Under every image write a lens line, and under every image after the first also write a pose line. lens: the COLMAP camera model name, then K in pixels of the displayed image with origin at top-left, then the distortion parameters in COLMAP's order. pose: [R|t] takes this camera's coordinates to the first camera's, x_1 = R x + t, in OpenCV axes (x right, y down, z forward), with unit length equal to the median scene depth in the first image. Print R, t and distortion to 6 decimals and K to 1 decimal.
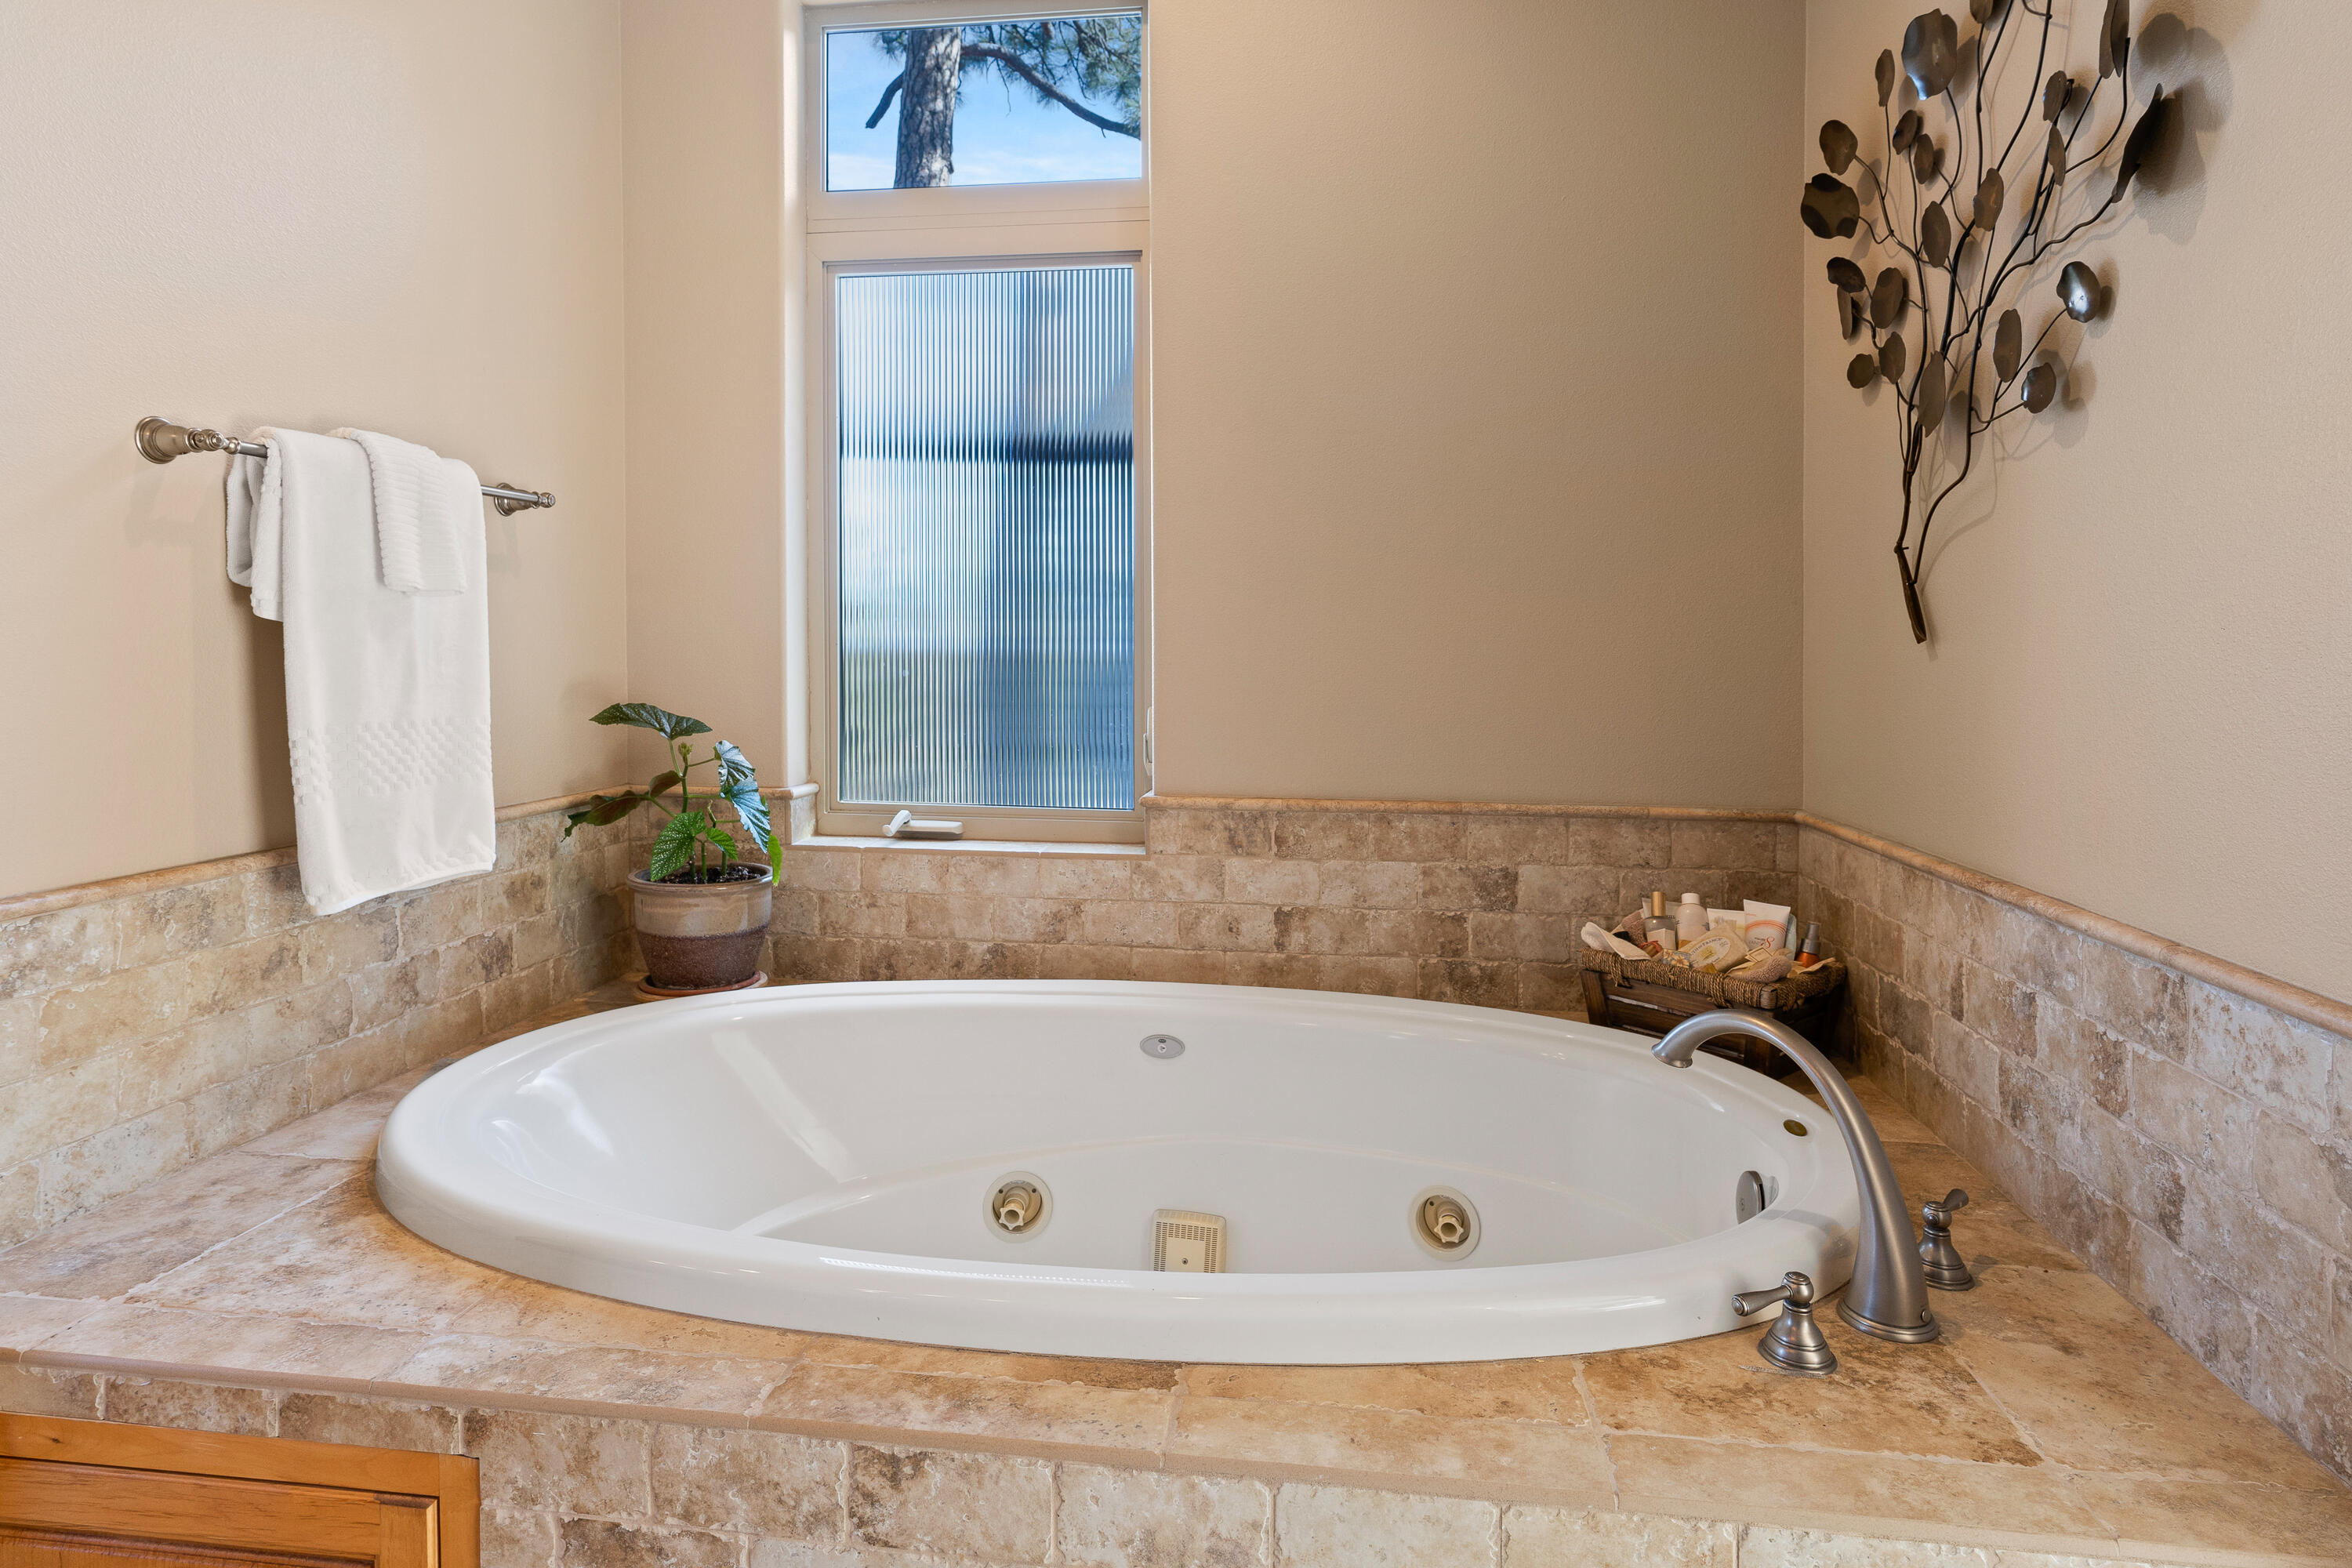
lens RADIAL K [[1313.4, 0, 1178.5], [0, 1313.4, 673.3], [0, 0, 1]] dist [-0.007460, 0.003188]
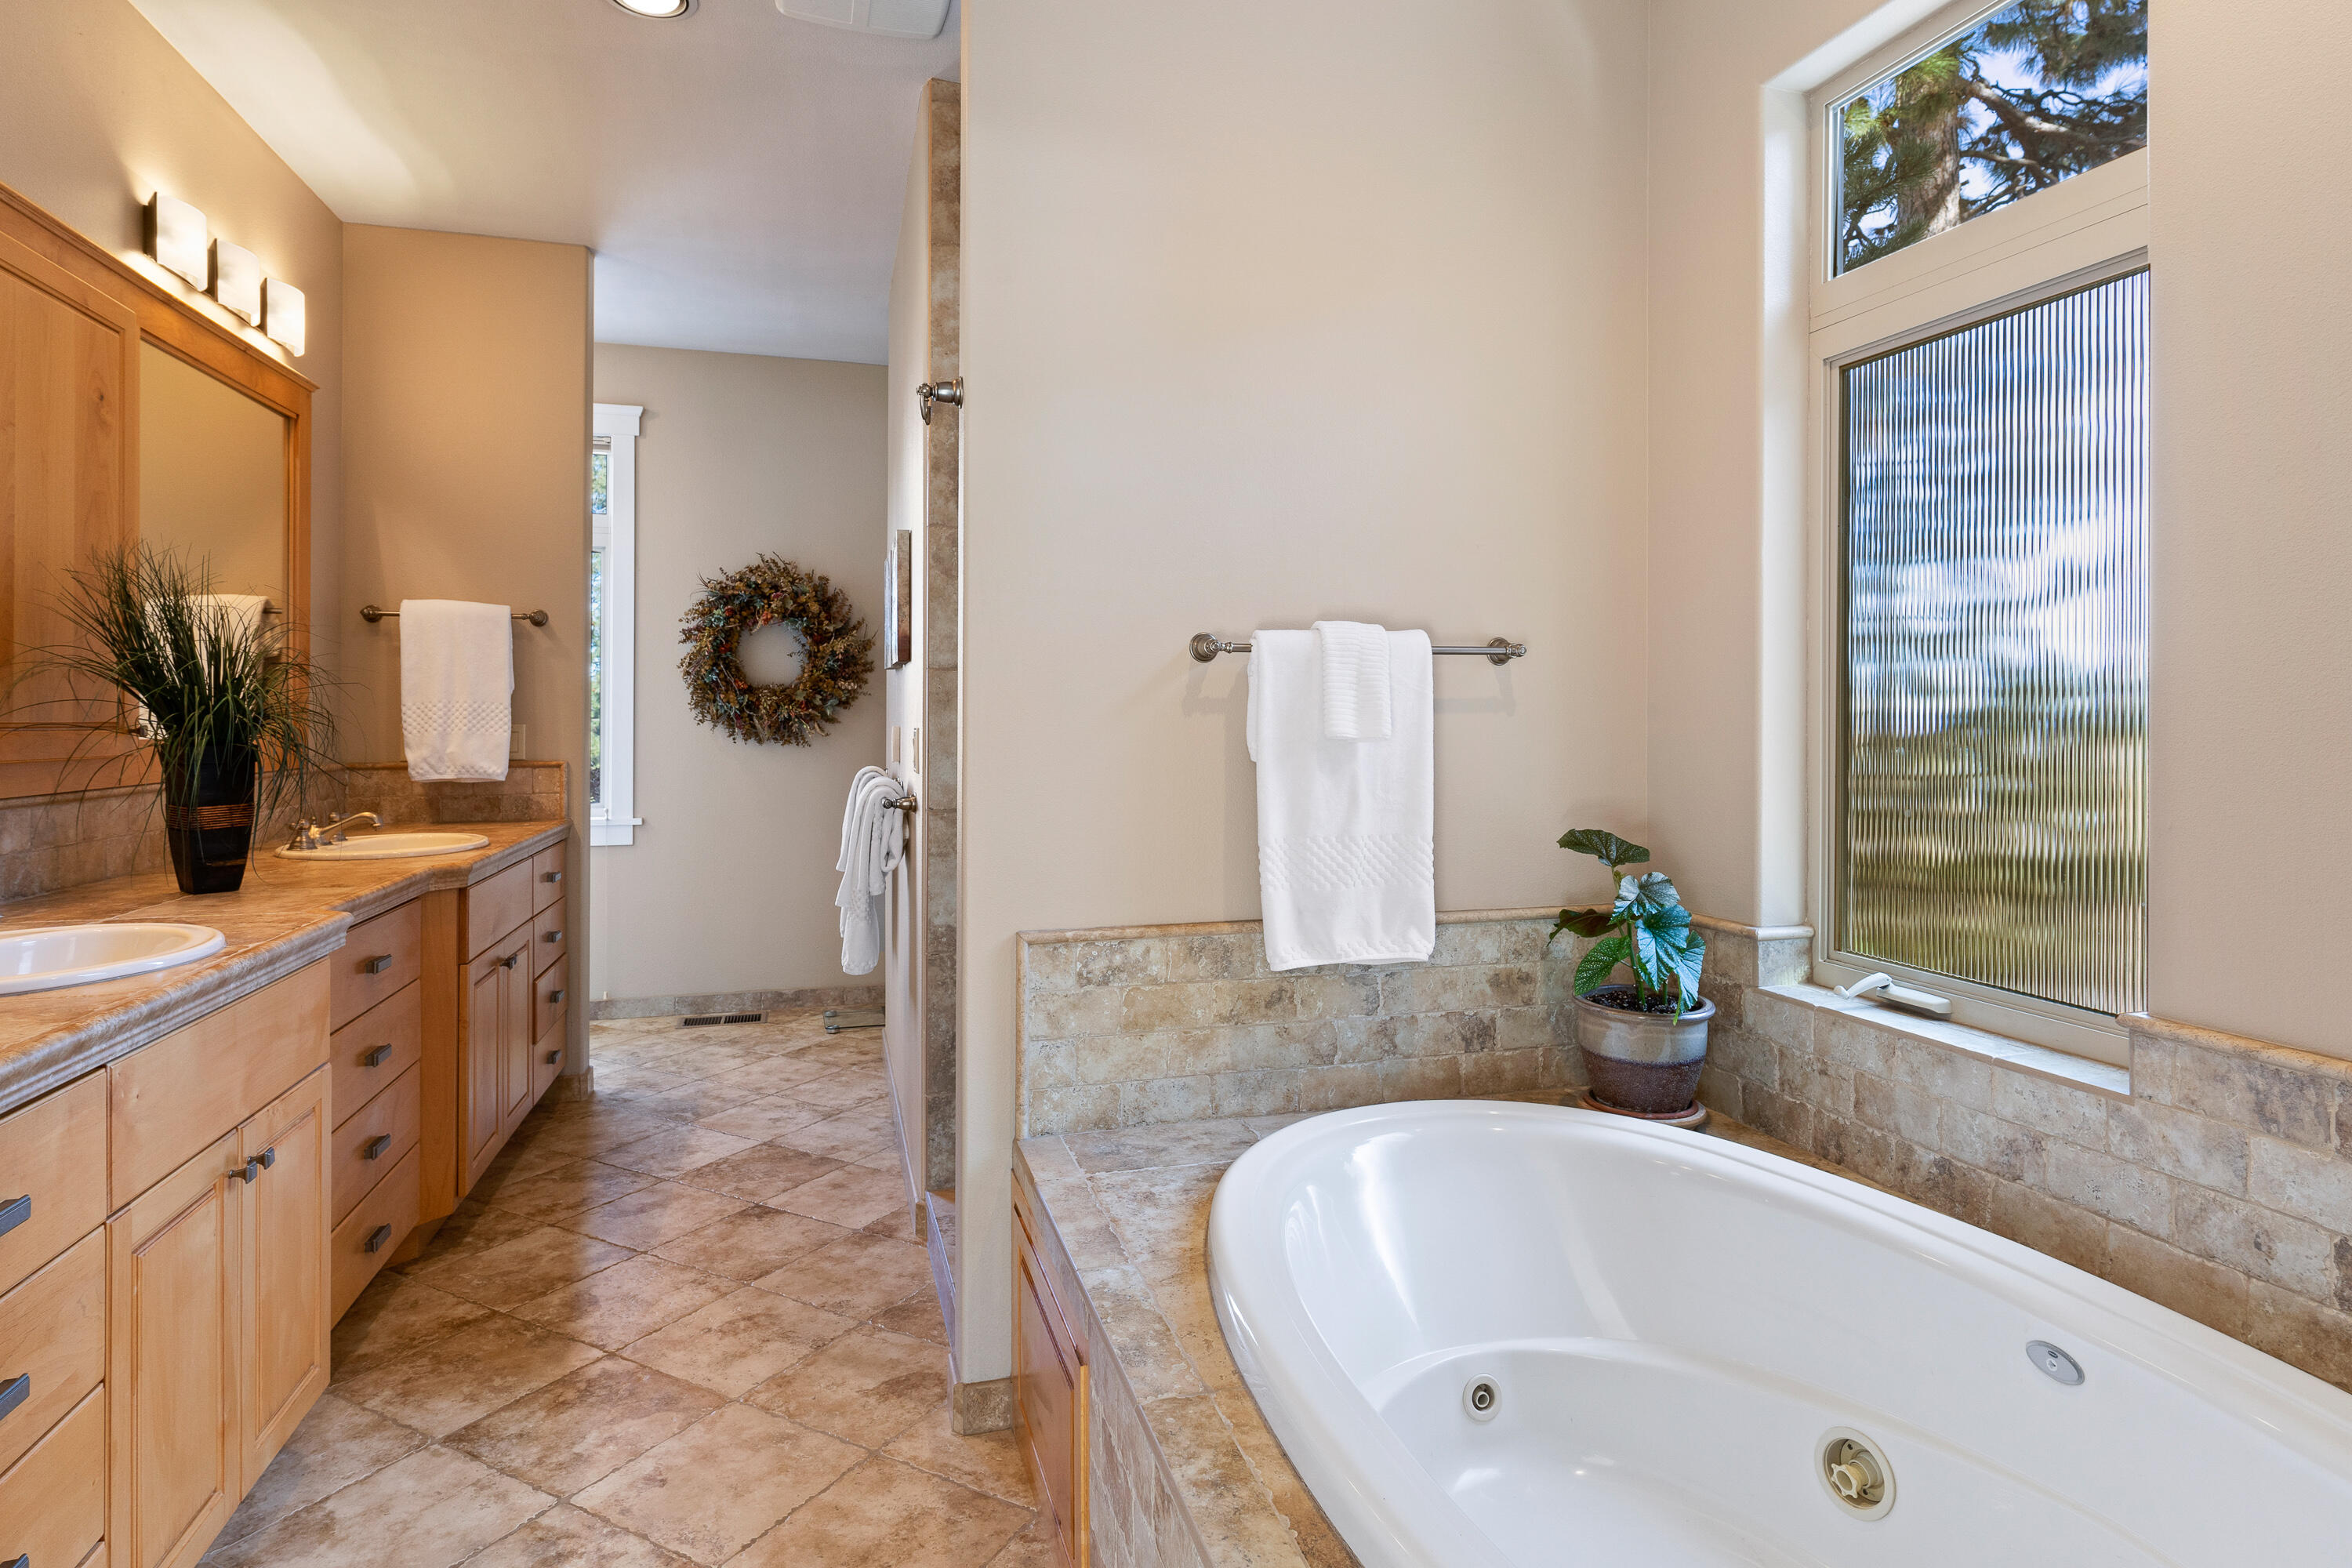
lens RADIAL K [[1313.4, 0, 1169.3], [0, 1313.4, 719.8], [0, 0, 1]] dist [-0.007460, 0.003188]
pose [[0.368401, -0.001215, -0.929666, 0.540770], [-0.010903, 0.999925, -0.005628, -0.067337], [0.929603, 0.012210, 0.368360, 0.315947]]
